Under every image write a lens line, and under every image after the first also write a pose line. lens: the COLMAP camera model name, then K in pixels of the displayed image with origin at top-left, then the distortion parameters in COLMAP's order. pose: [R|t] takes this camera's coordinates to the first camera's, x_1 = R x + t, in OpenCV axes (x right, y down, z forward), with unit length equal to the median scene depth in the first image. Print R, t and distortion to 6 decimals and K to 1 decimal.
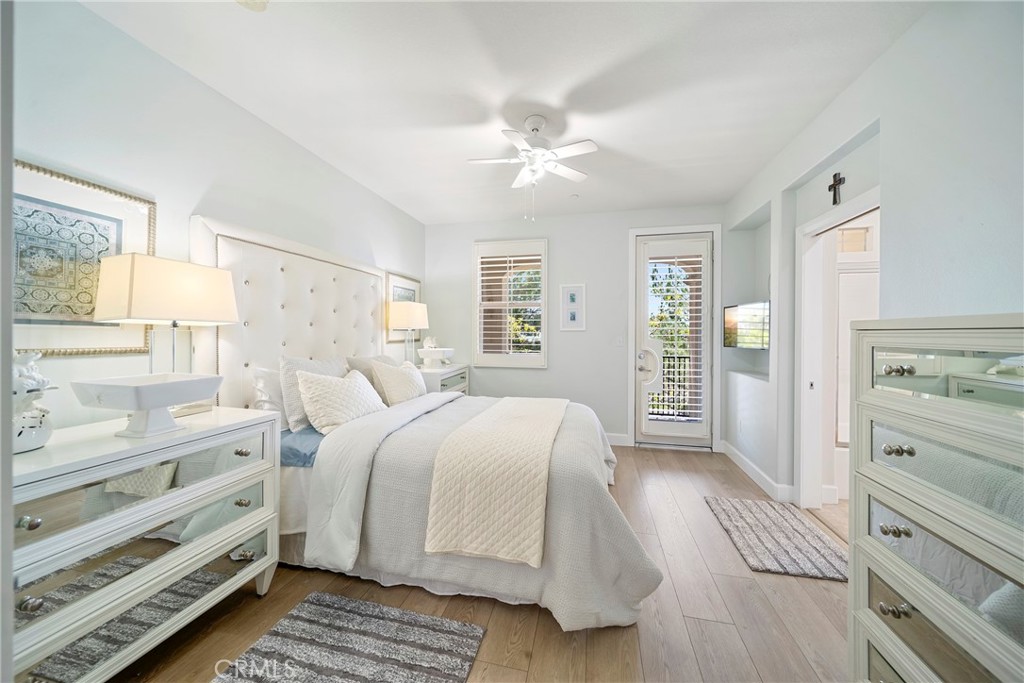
lens RADIAL K [[365.2, 0, 507.8], [0, 365.2, 332.3], [0, 0, 1]] dist [-0.002013, -0.000144]
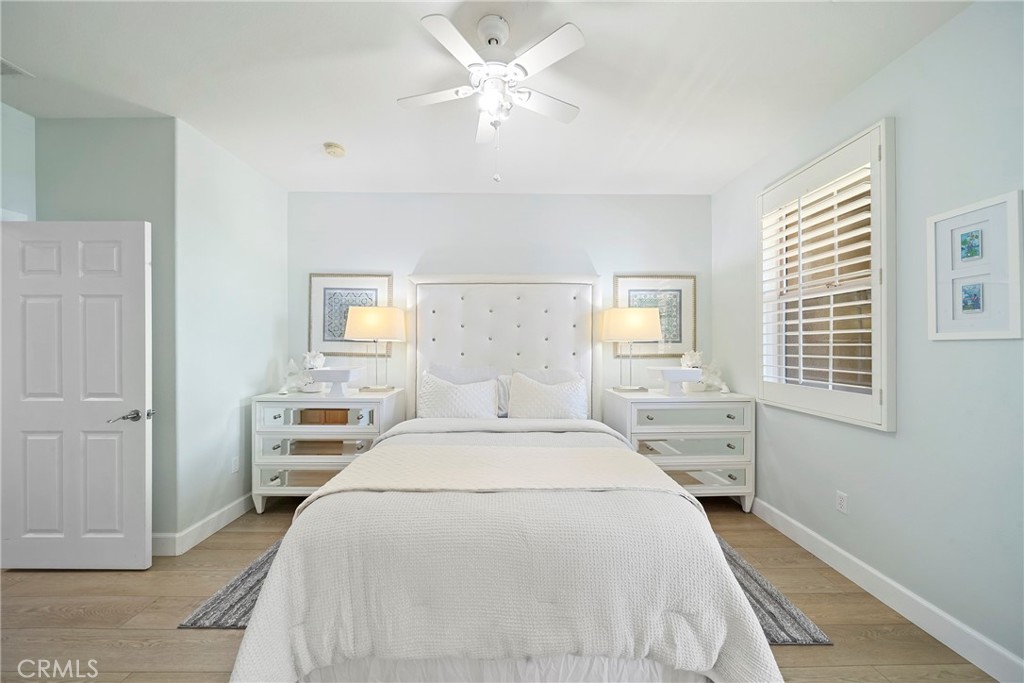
lens RADIAL K [[365.2, 0, 505.0], [0, 365.2, 347.5], [0, 0, 1]] dist [-0.002013, -0.000144]
pose [[0.226803, 0.002927, -0.973936, 0.431848], [-0.000300, 0.999996, 0.002936, 0.002396], [0.973941, -0.000373, 0.226803, 0.515149]]
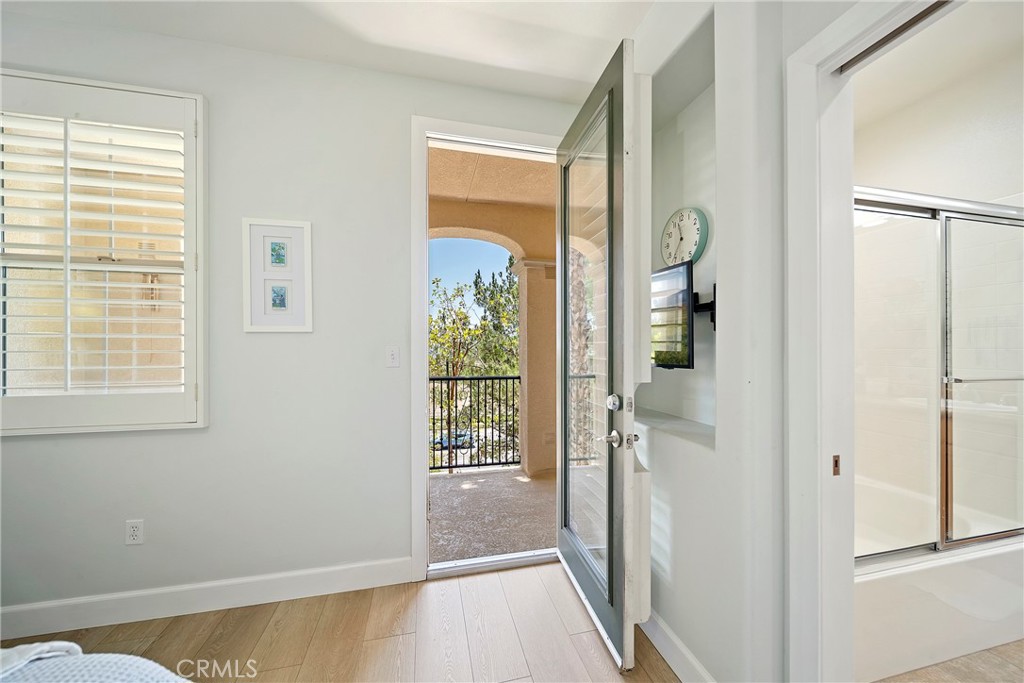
lens RADIAL K [[365.2, 0, 512.1], [0, 365.2, 347.0], [0, 0, 1]] dist [-0.002013, -0.000144]
pose [[0.893018, -0.003225, 0.450009, 0.238473], [0.004709, 0.999987, -0.002178, 0.015399], [-0.449996, 0.004064, 0.893021, 0.533247]]
